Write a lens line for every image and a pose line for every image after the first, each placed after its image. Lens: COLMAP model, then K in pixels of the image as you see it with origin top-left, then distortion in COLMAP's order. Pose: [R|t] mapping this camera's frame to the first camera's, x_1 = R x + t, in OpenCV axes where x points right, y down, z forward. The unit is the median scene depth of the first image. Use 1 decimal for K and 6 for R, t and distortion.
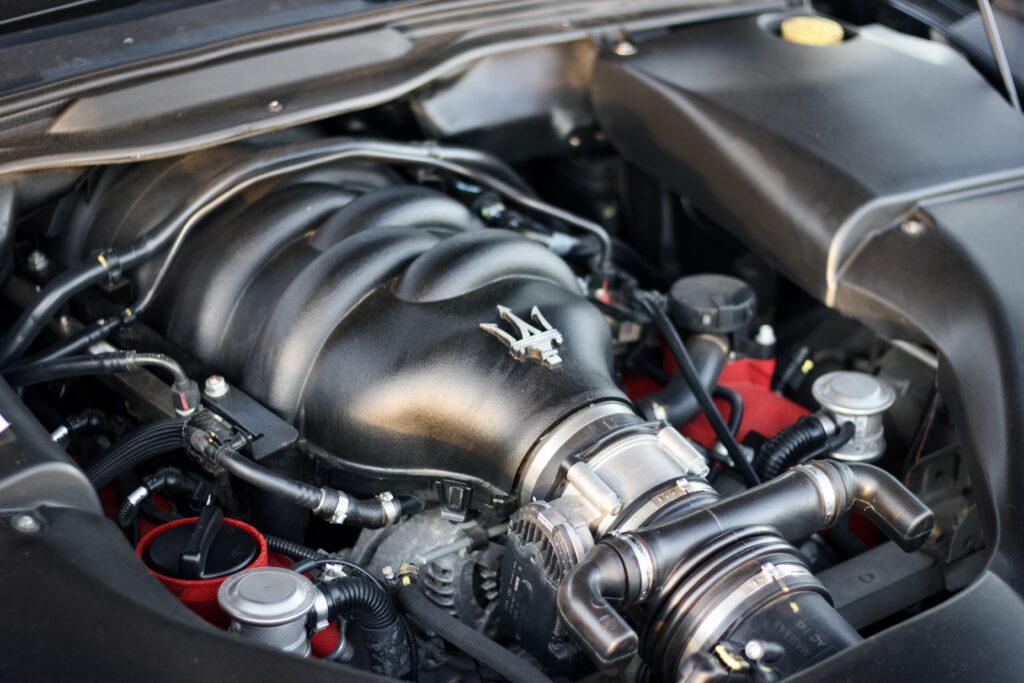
lens RADIAL K [[2439.9, 0, 510.8], [0, 2439.9, 340.1], [0, 0, 1]] dist [-0.109603, 0.000000]
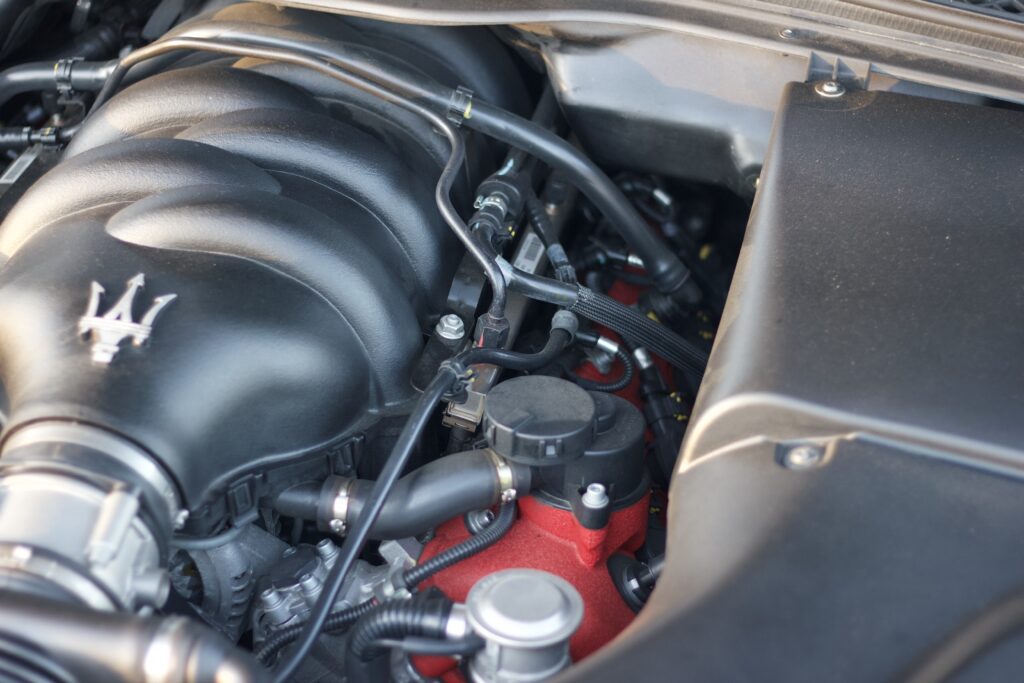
lens RADIAL K [[2439.9, 0, 510.5], [0, 2439.9, 347.2], [0, 0, 1]] dist [-0.109603, 0.000000]
pose [[0.636462, 0.425902, -0.643059, 0.592221], [-0.375552, 0.899340, 0.223939, -0.215343], [0.673704, 0.098974, 0.732344, 0.488854]]
